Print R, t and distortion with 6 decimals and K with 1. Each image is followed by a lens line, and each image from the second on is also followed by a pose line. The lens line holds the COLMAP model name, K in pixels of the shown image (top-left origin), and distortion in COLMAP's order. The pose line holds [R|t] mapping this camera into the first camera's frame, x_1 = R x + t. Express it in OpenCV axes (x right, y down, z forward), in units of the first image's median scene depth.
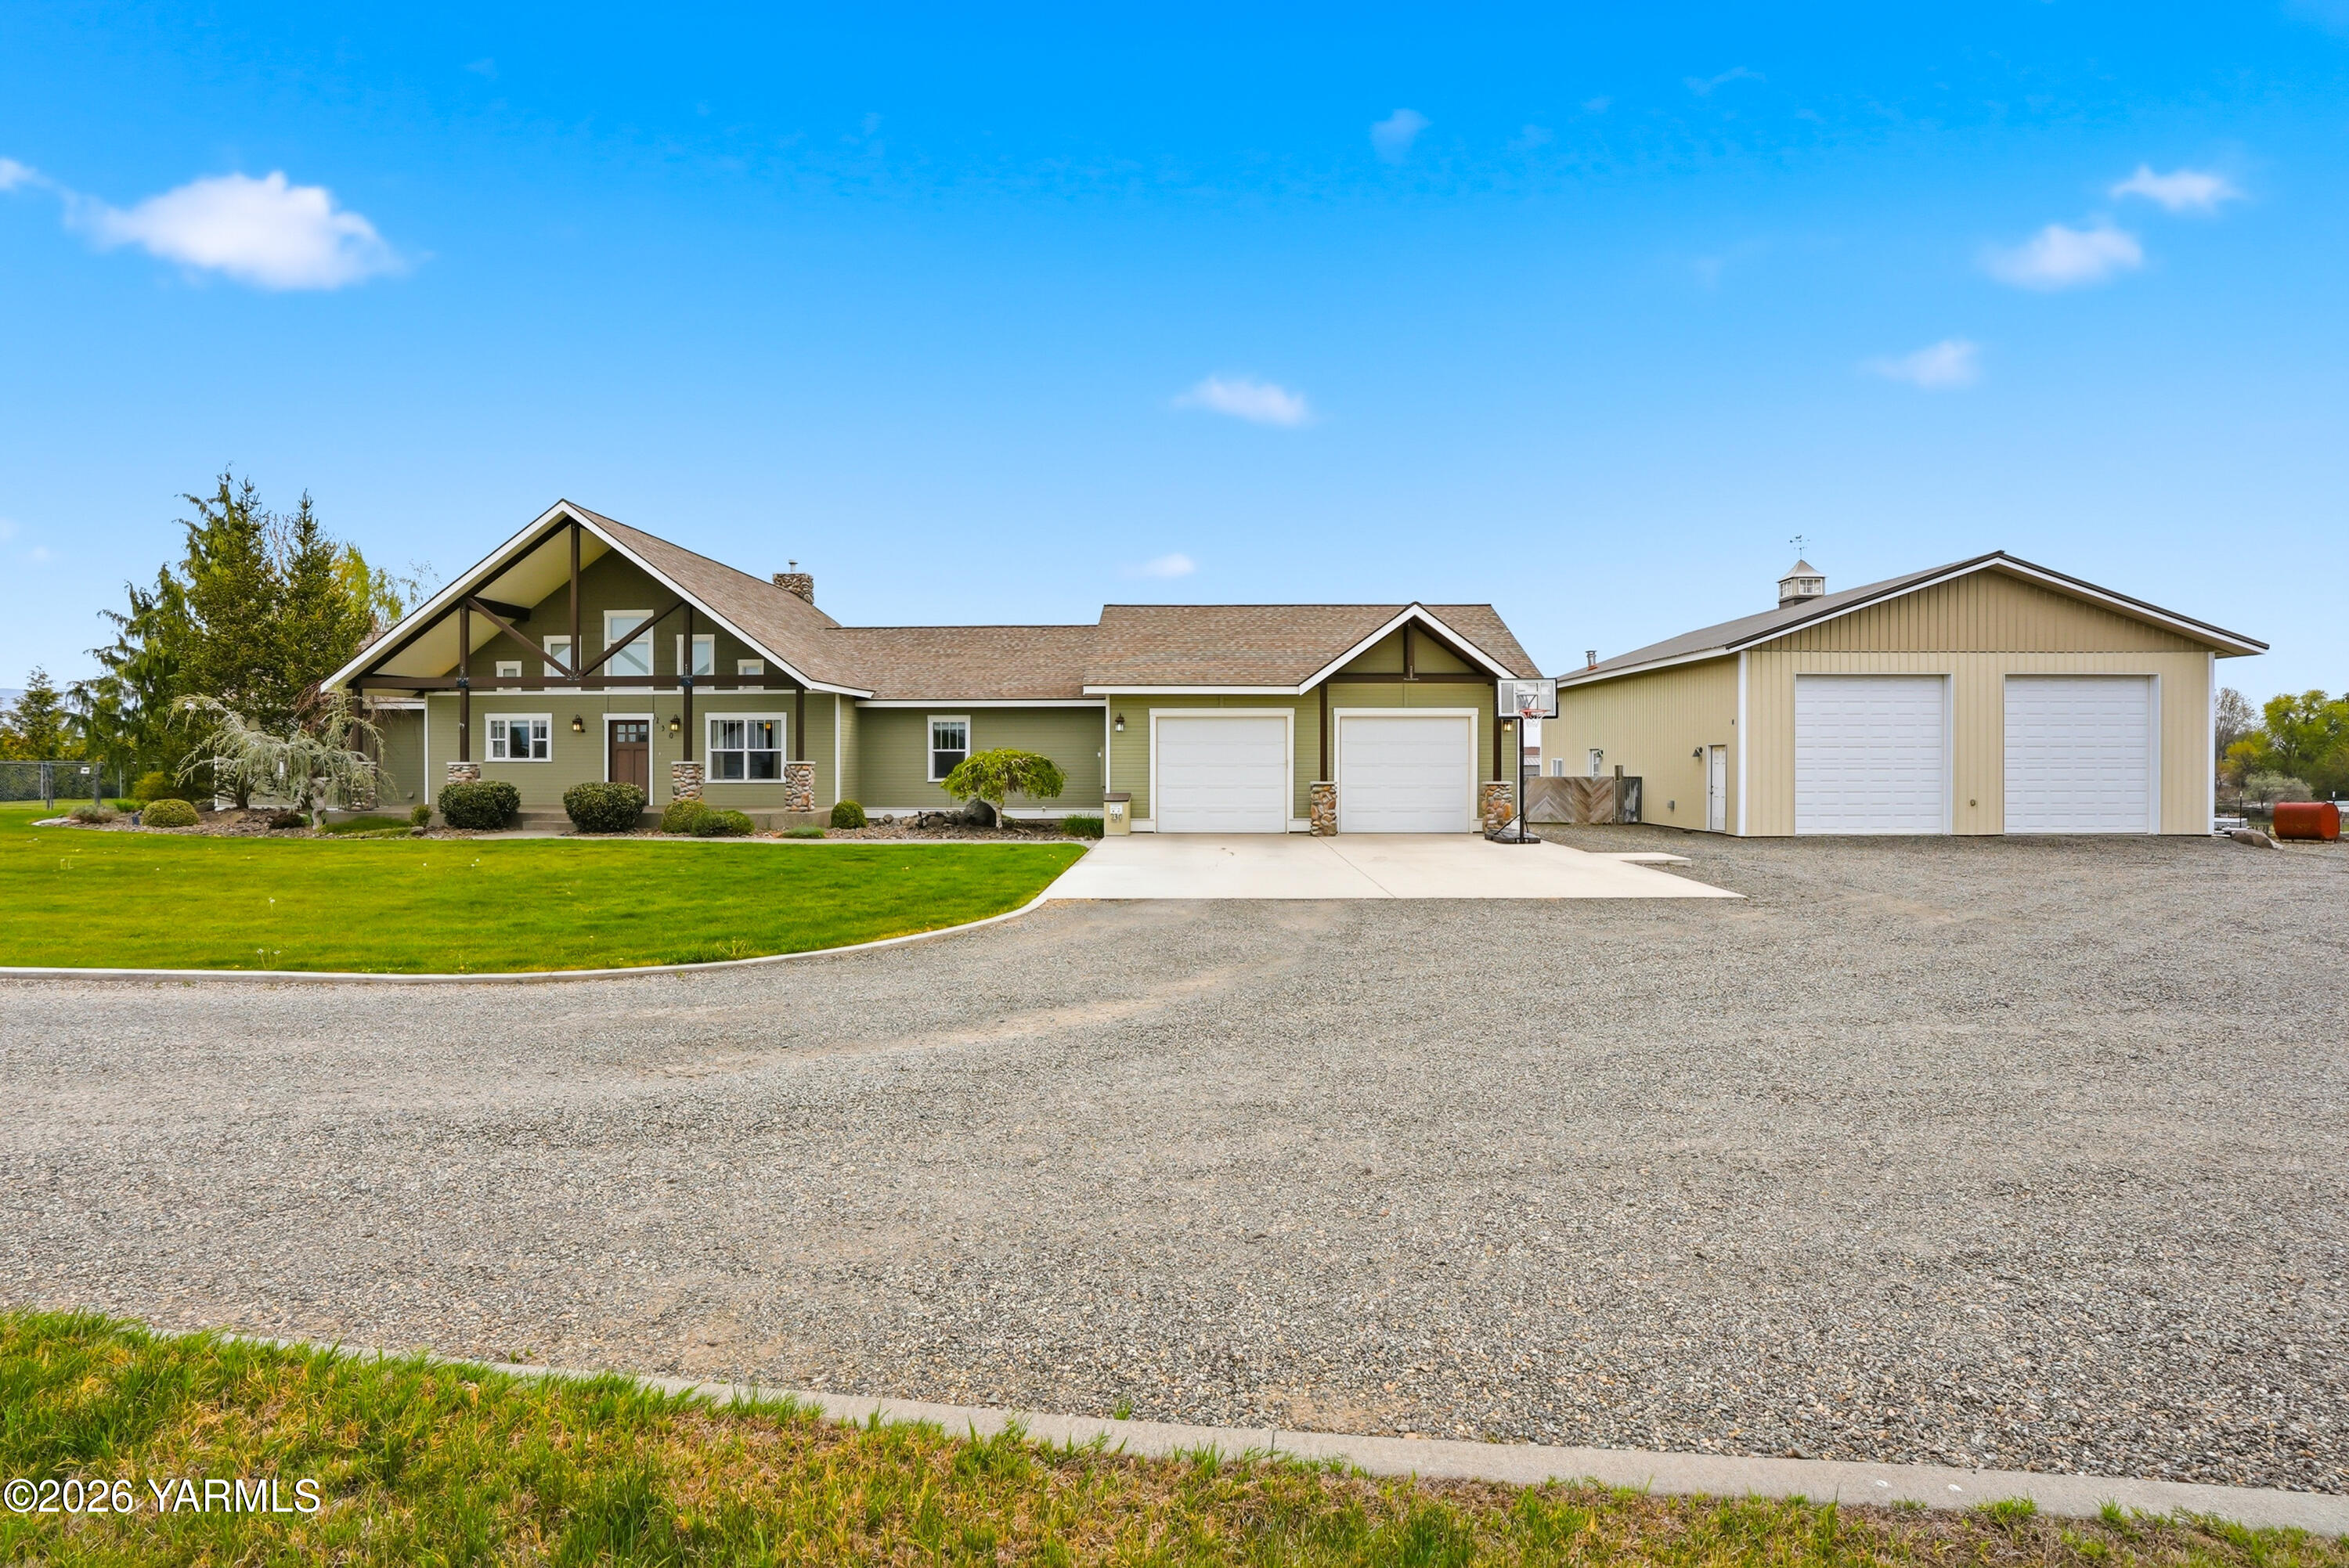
lens RADIAL K [[1094.1, 0, 1179.9], [0, 1094.1, 768.7], [0, 0, 1]] dist [-0.085415, 0.041070]
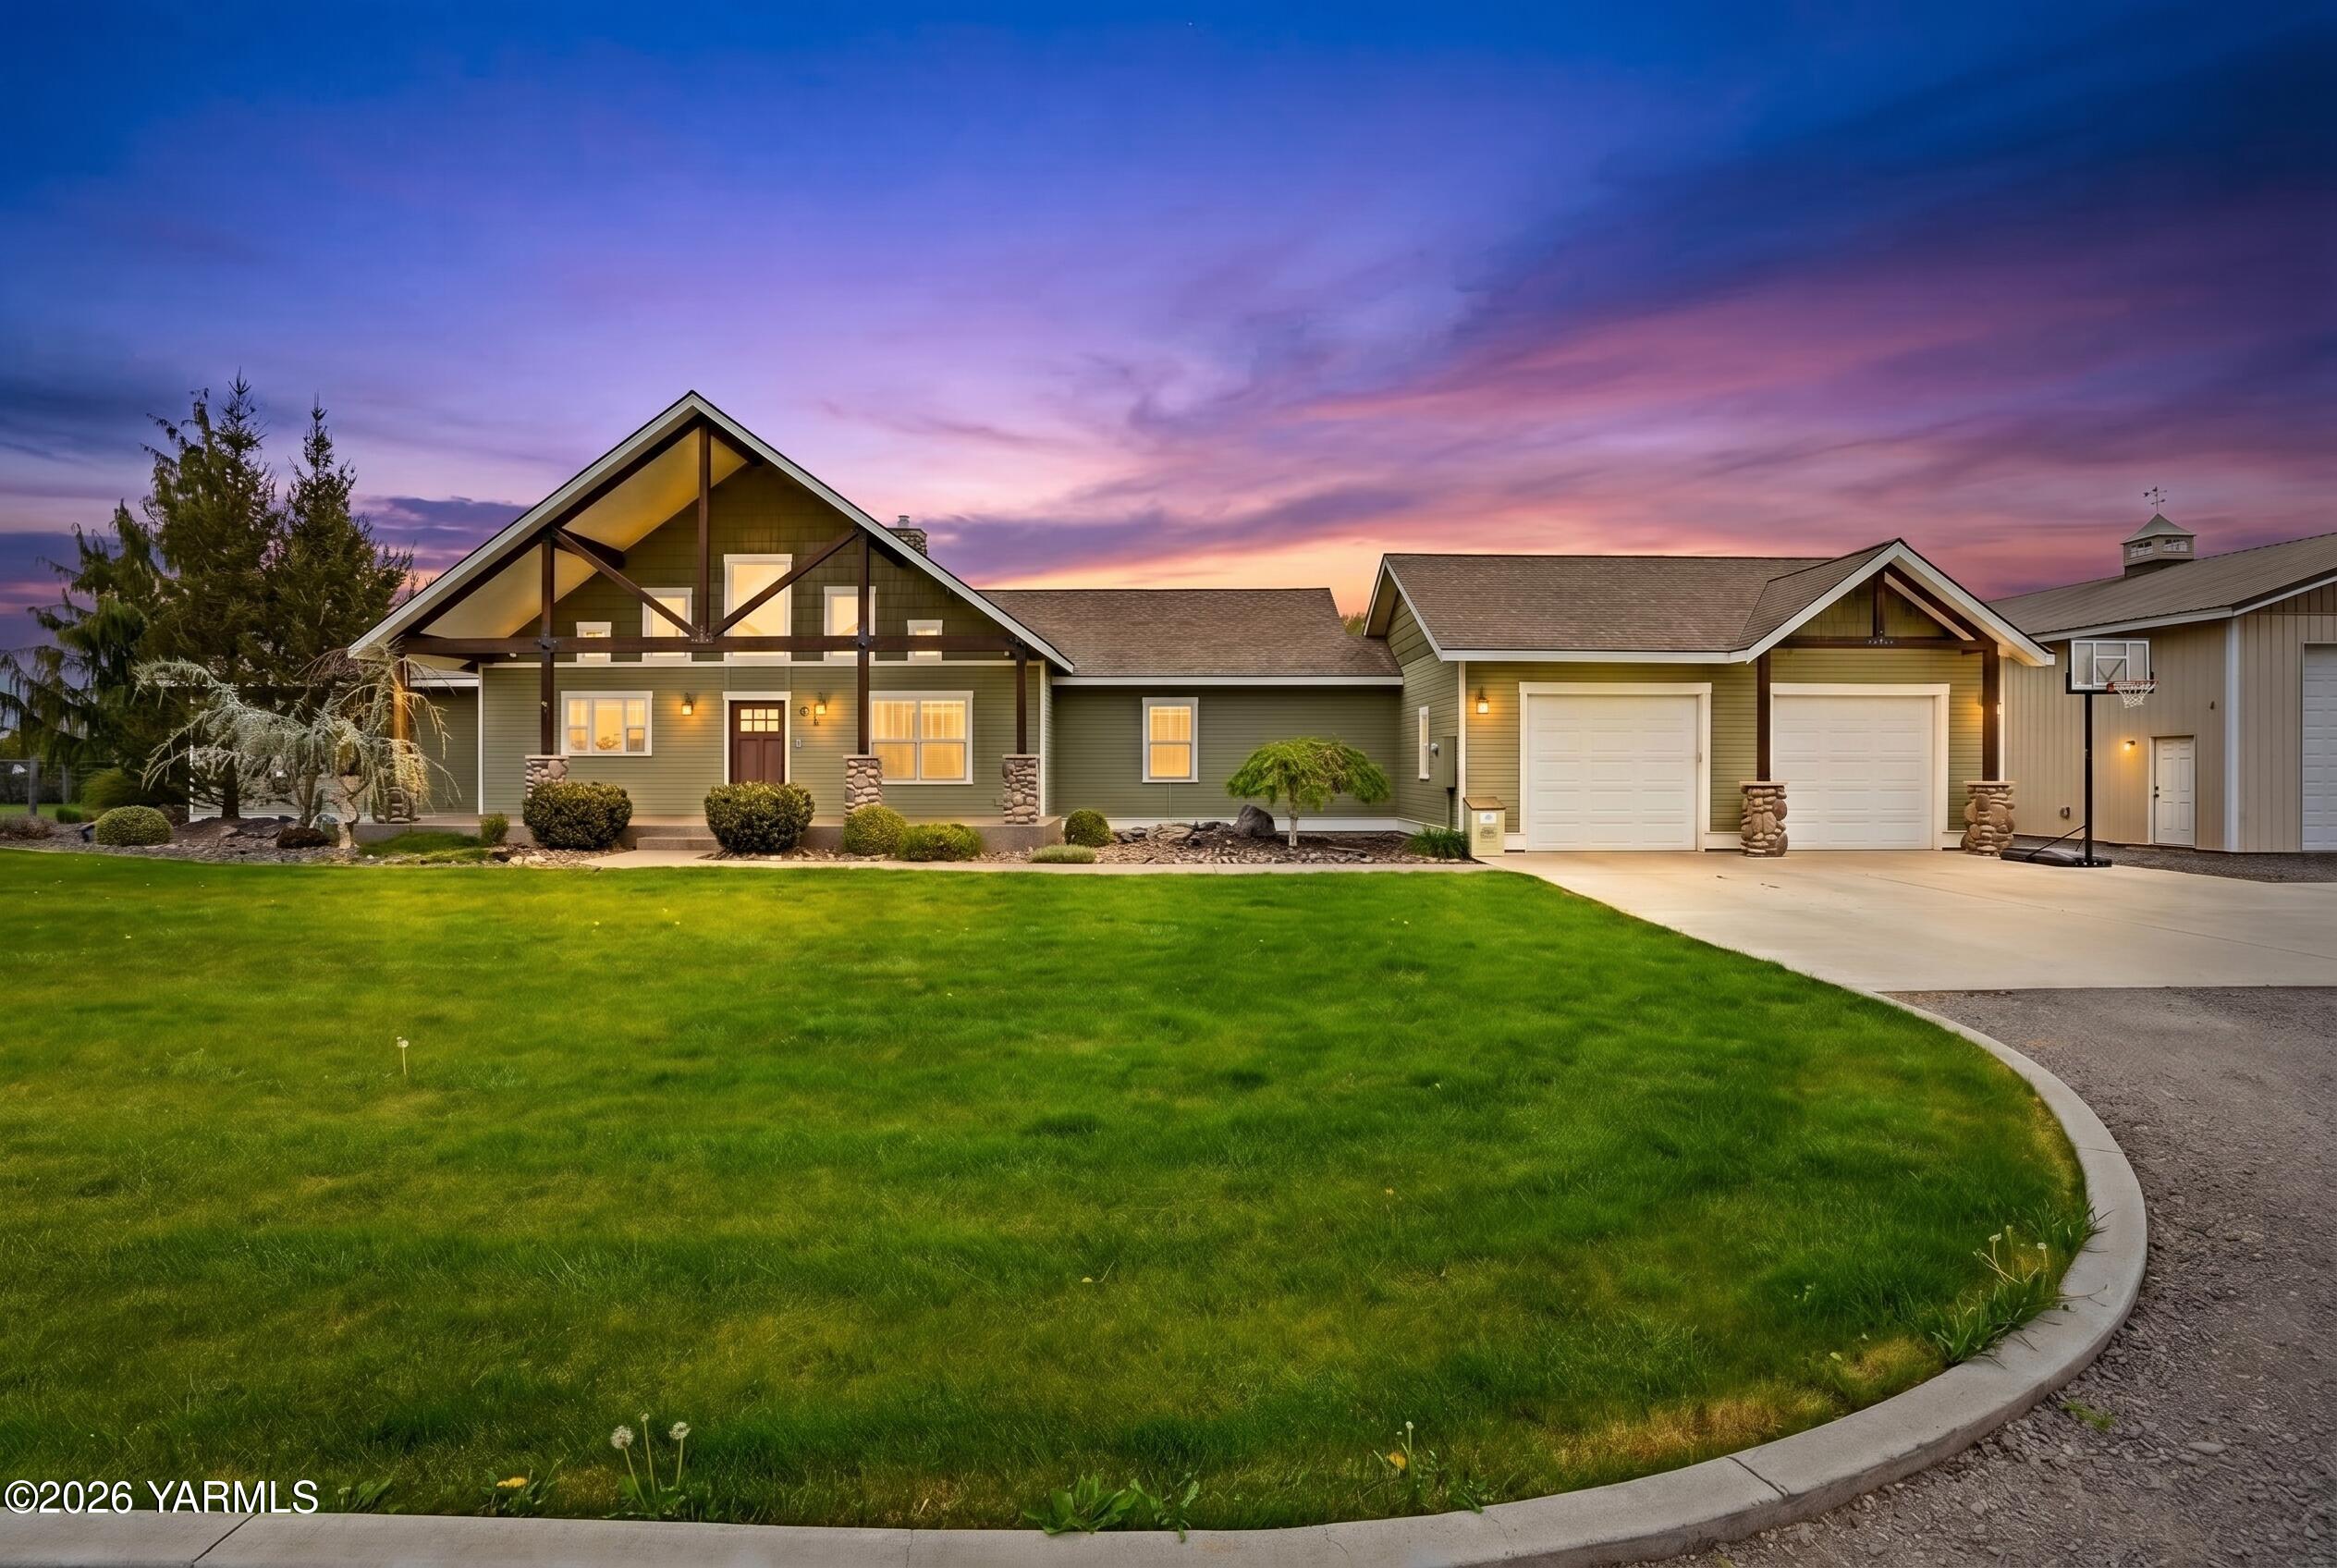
lens RADIAL K [[1102.4, 0, 1172.5], [0, 1102.4, 773.1], [0, 0, 1]] dist [-0.077318, 0.034656]
pose [[0.999829, 0.000688, 0.018456, -0.249946], [-0.000666, 0.999999, -0.001191, 0.006217], [-0.018456, 0.001178, 0.999829, 0.246233]]
